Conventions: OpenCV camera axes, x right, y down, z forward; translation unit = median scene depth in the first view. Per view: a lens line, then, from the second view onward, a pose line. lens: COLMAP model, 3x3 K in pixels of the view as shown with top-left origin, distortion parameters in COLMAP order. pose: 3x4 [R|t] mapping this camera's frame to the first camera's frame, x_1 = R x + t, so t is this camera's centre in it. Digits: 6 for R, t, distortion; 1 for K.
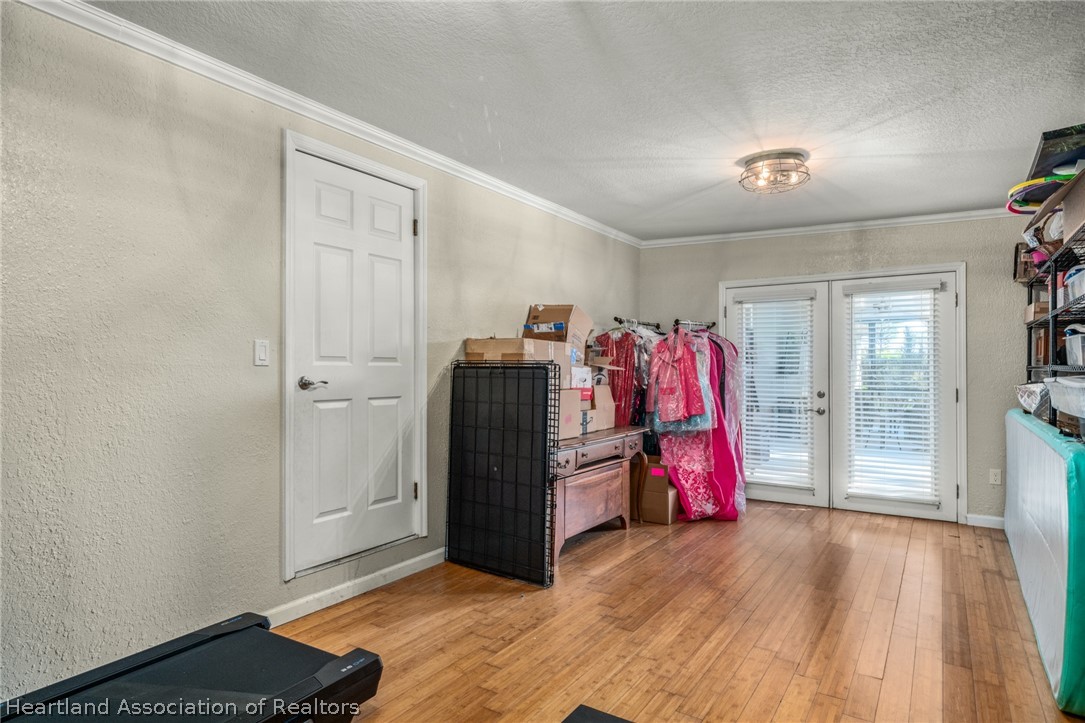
lens RADIAL K [[618.3, 0, 540.9], [0, 618.3, 355.8], [0, 0, 1]] dist [0.003127, 0.000451]
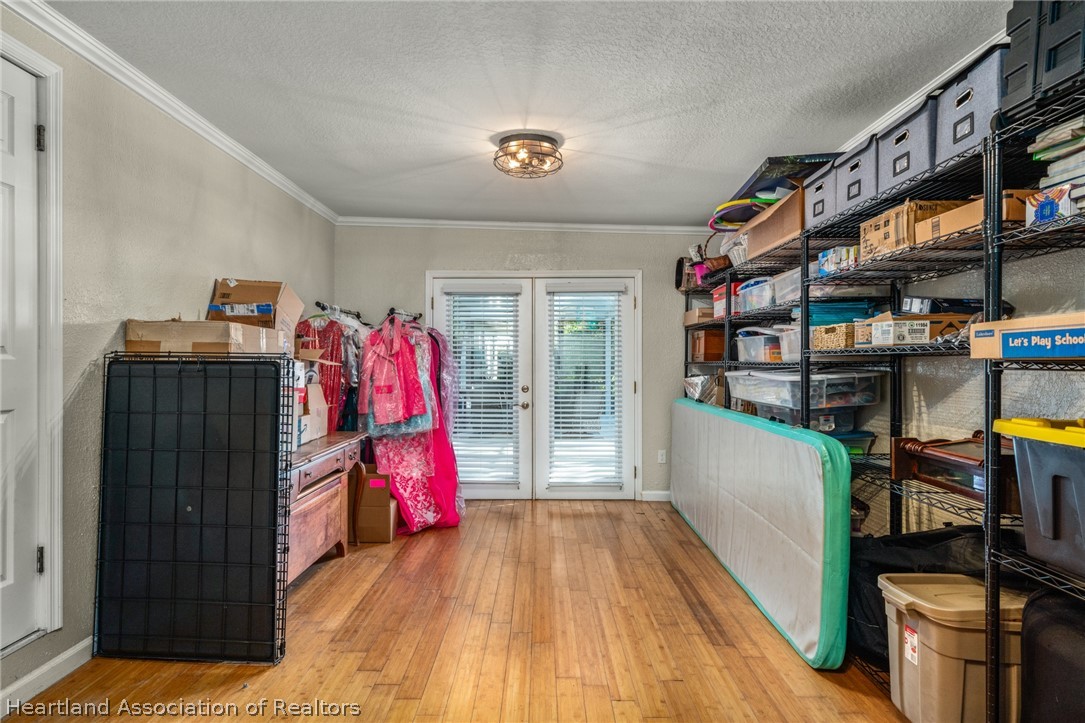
lens RADIAL K [[618.3, 0, 540.9], [0, 618.3, 355.8], [0, 0, 1]] dist [0.003127, 0.000451]
pose [[0.841269, 0.007033, 0.540570, -0.102385], [-0.012353, 0.999904, 0.006216, 0.001853], [-0.540475, -0.011907, 0.841276, 0.177092]]
